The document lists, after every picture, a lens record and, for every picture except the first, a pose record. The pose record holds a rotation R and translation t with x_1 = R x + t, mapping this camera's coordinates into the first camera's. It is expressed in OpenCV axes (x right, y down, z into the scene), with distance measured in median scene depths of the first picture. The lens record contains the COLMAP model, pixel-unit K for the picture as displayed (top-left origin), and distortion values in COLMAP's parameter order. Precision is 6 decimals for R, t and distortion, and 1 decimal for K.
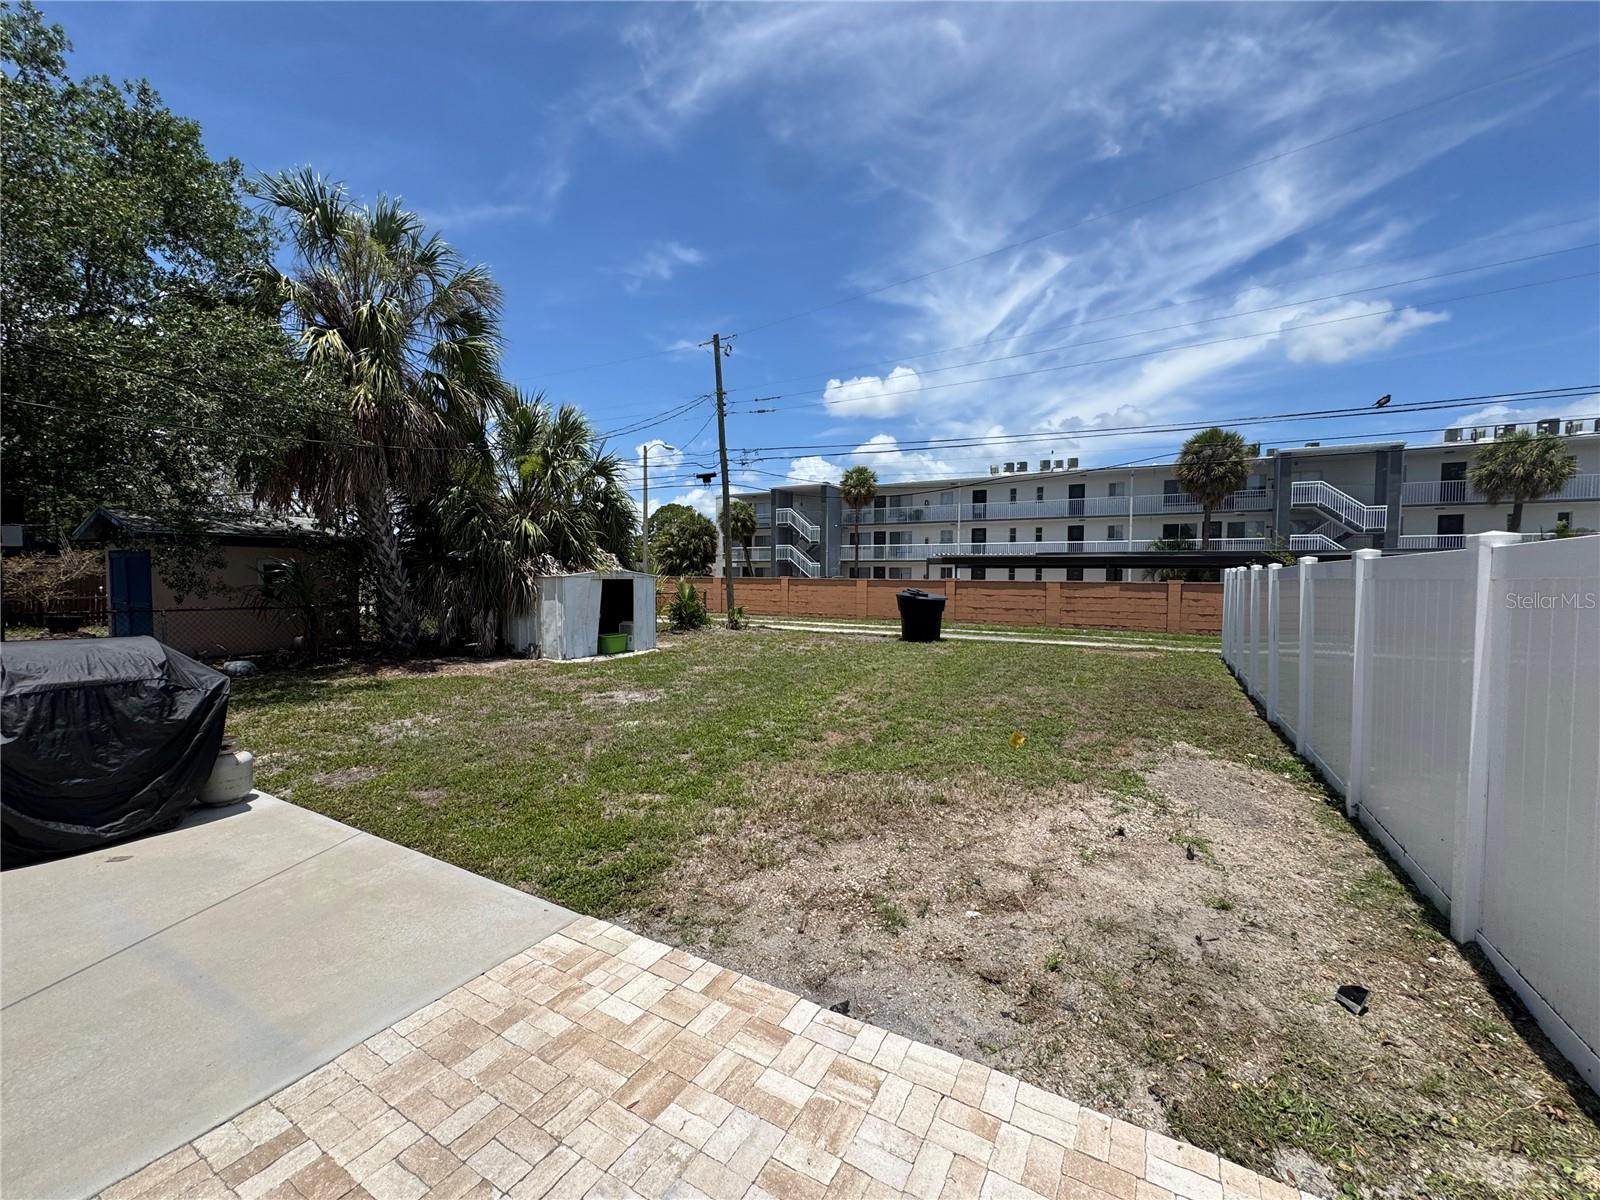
lens RADIAL K [[641.6, 0, 800.6], [0, 641.6, 599.3], [0, 0, 1]] dist [-0.000727, 0.000052]
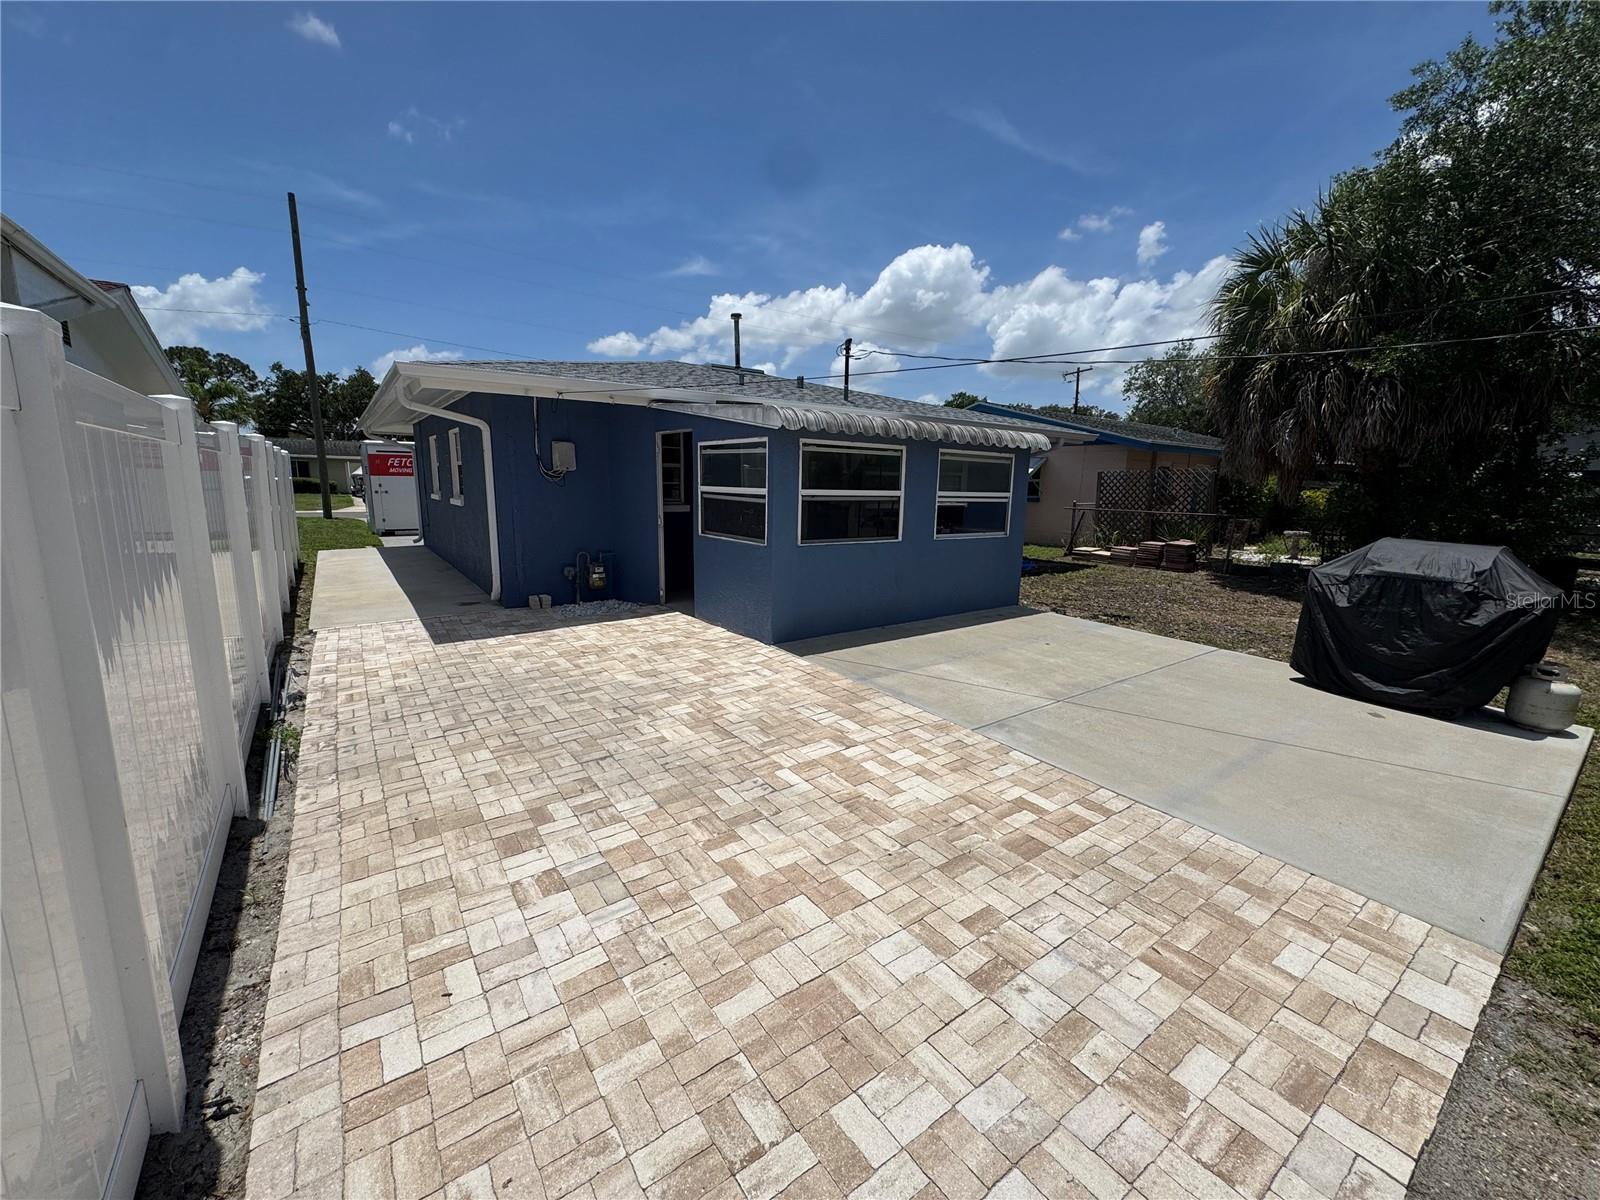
lens RADIAL K [[641.6, 0, 801.8], [0, 641.6, 595.1], [0, 0, 1]] dist [-0.000727, 0.000052]
pose [[-0.412892, 0.145232, -0.899126, 0.634874], [-0.058048, 0.981001, 0.185113, 0.008903], [0.908928, 0.128624, -0.396617, 0.563809]]
